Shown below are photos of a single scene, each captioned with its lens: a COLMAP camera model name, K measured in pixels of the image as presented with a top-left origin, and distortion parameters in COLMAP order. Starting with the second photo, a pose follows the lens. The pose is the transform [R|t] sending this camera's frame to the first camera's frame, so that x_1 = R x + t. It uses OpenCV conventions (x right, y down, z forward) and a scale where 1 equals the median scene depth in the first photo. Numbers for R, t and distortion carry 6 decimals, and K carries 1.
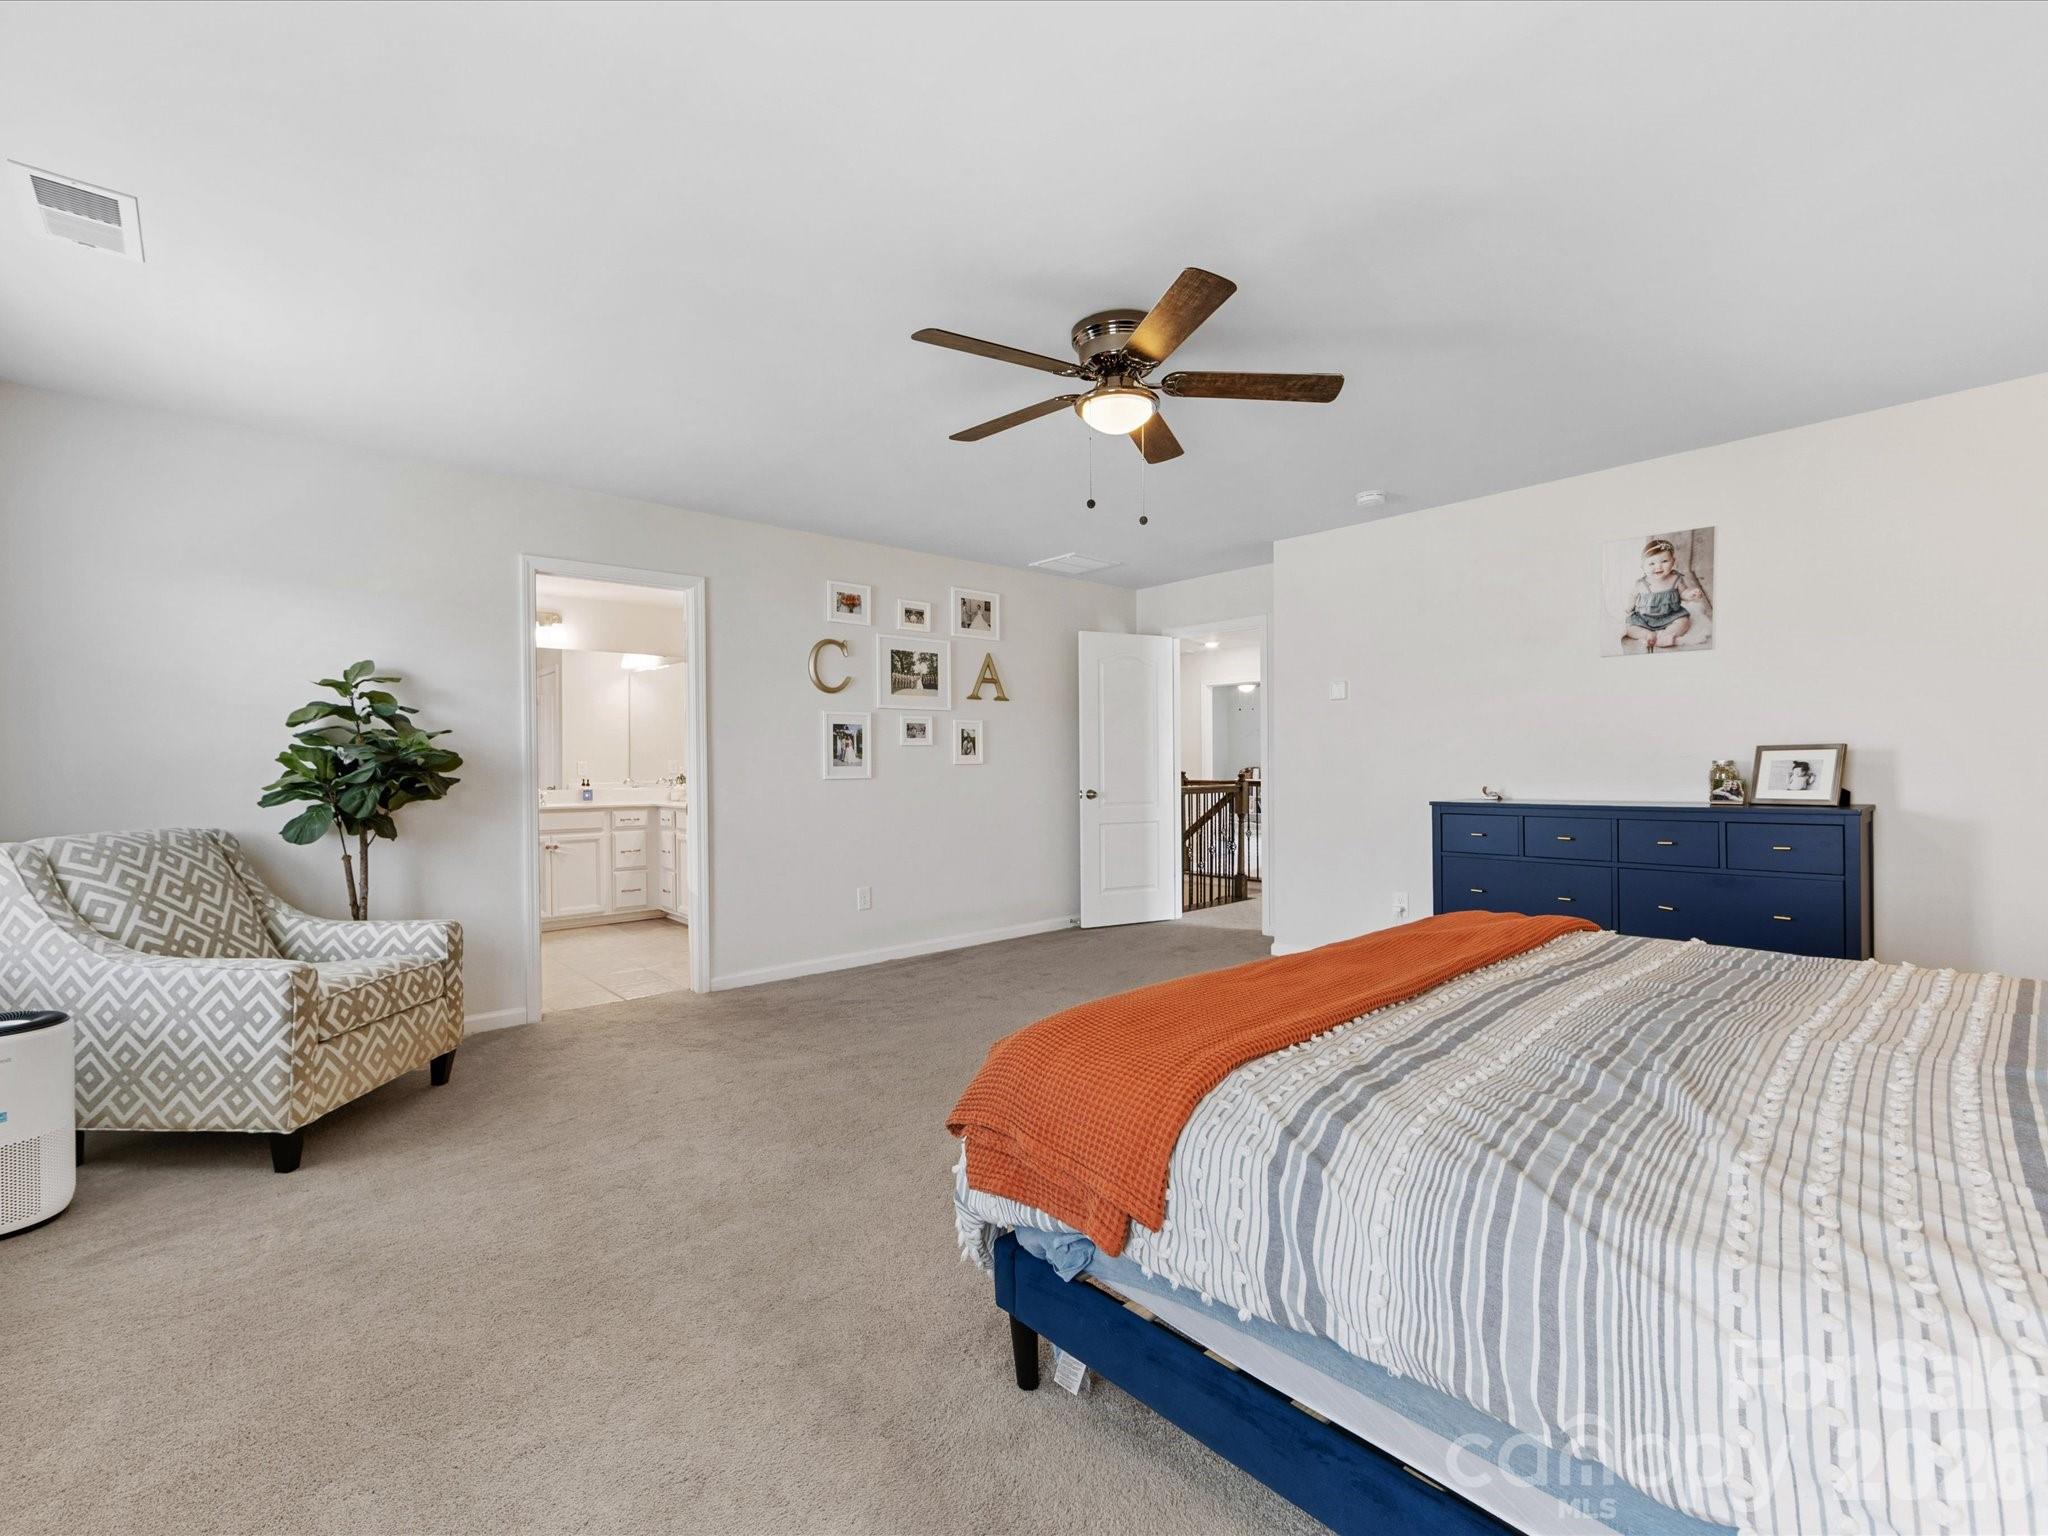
lens RADIAL K [[901.8, 0, 1022.3], [0, 901.8, 769.1], [0, 0, 1]] dist [-0.002803, -0.000264]
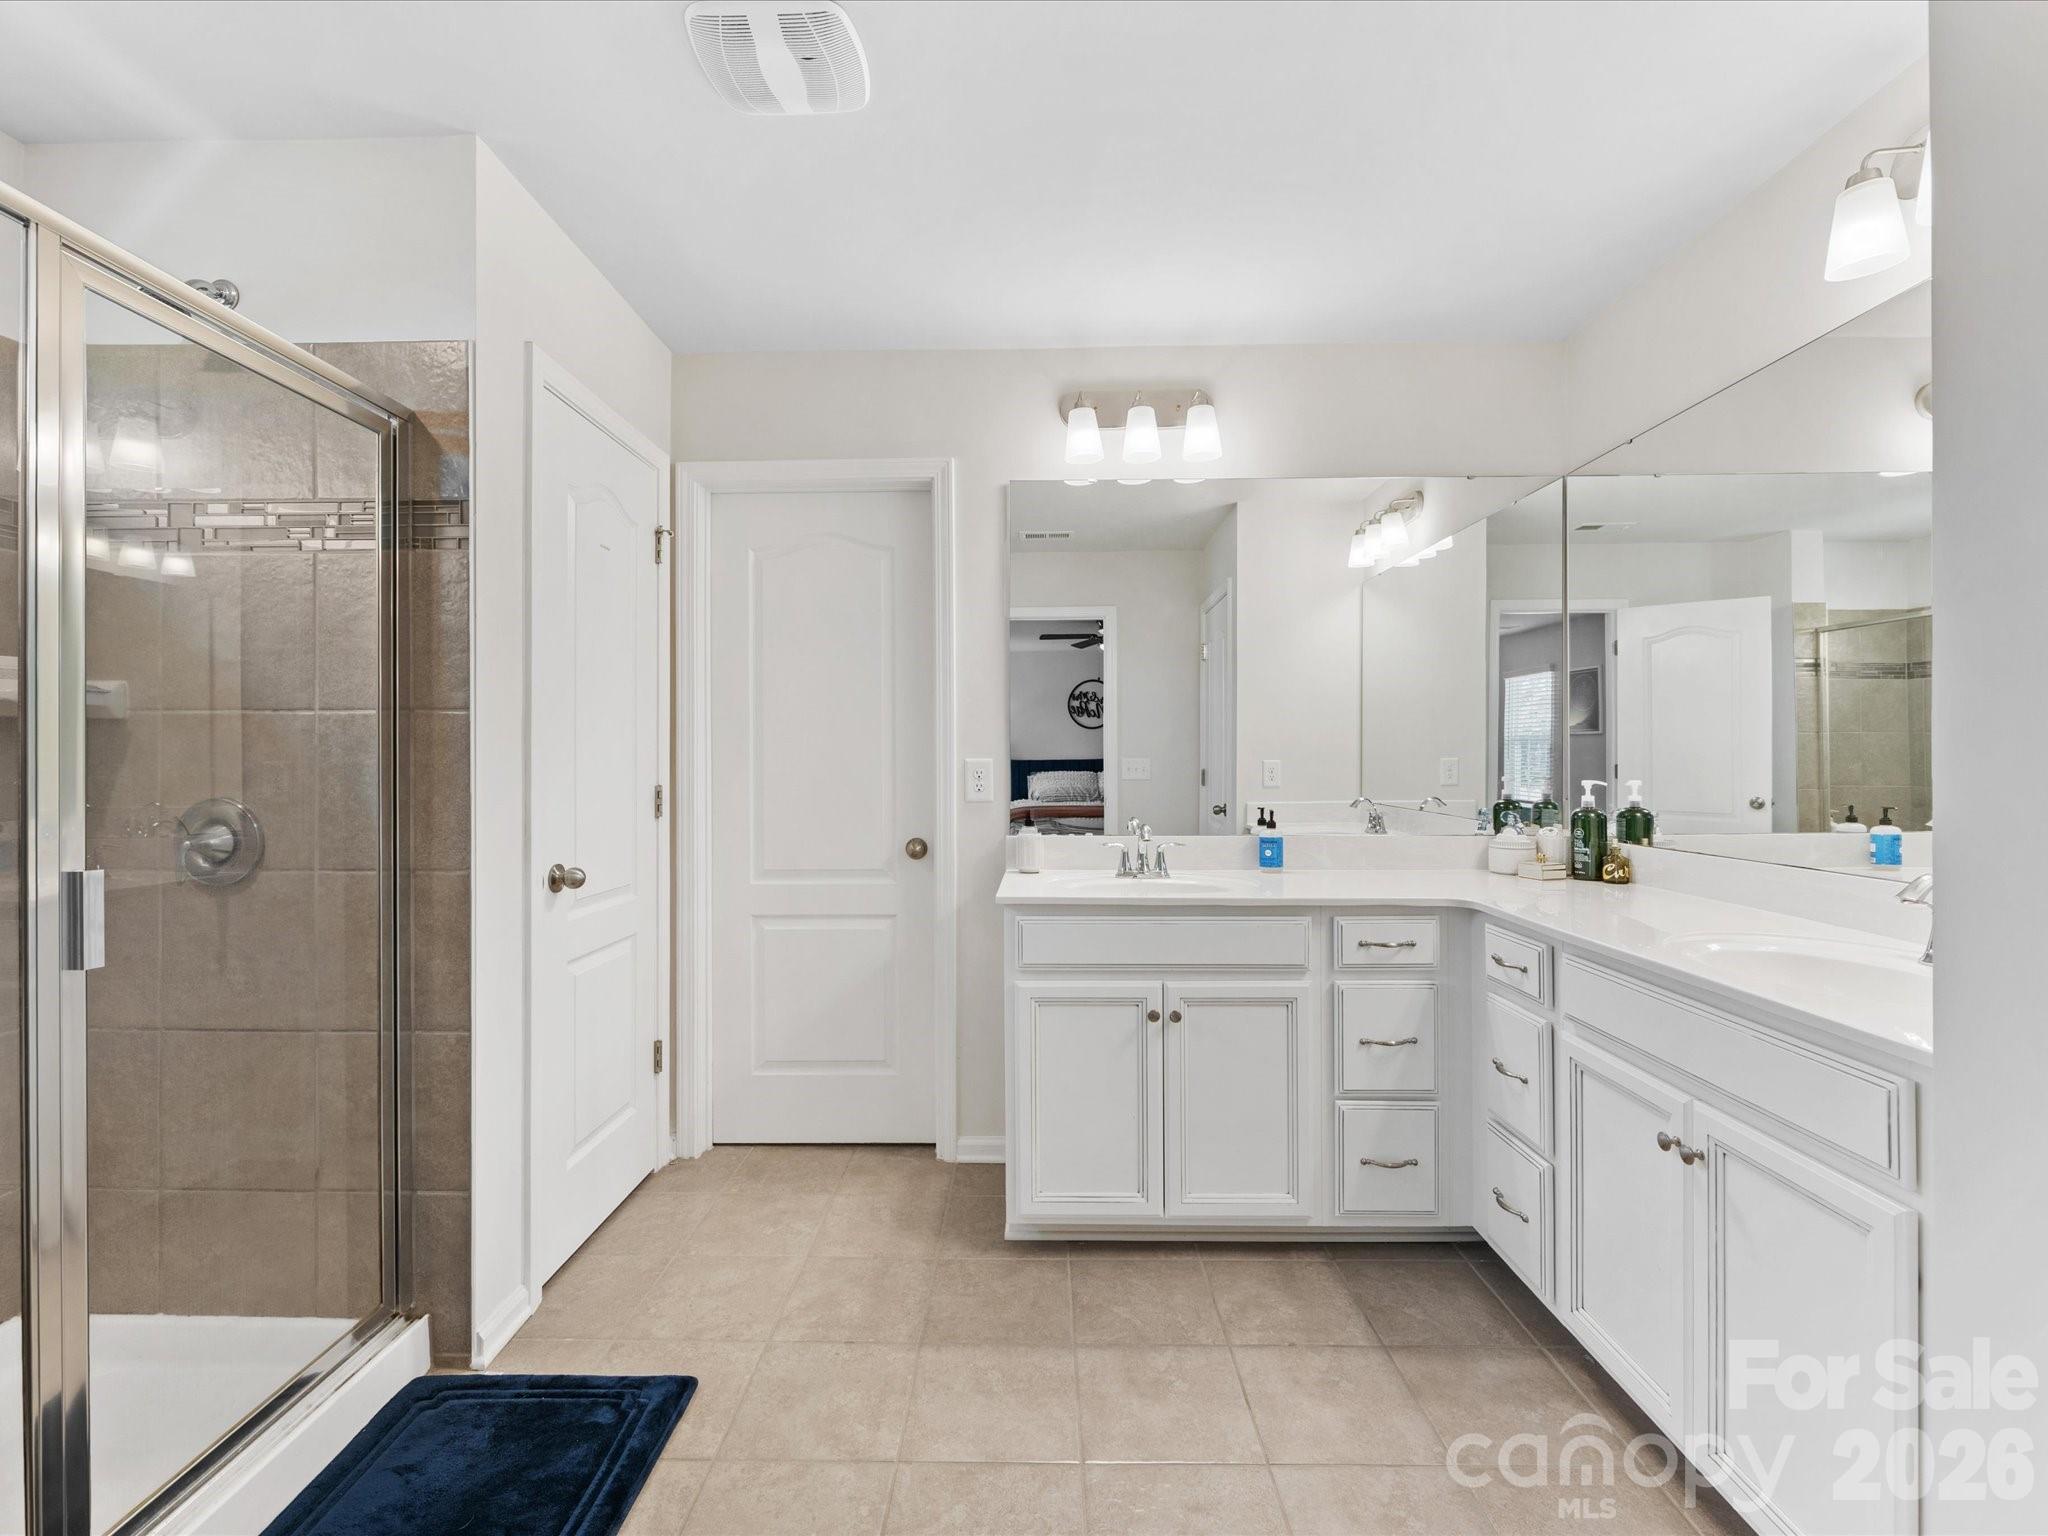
lens RADIAL K [[901.8, 0, 1022.3], [0, 901.8, 769.1], [0, 0, 1]] dist [-0.002803, -0.000264]
pose [[0.735164, 0.011782, -0.677786, -0.311819], [-0.007980, 0.999930, 0.008726, -0.009432], [0.677842, -0.001007, 0.735207, 0.670658]]
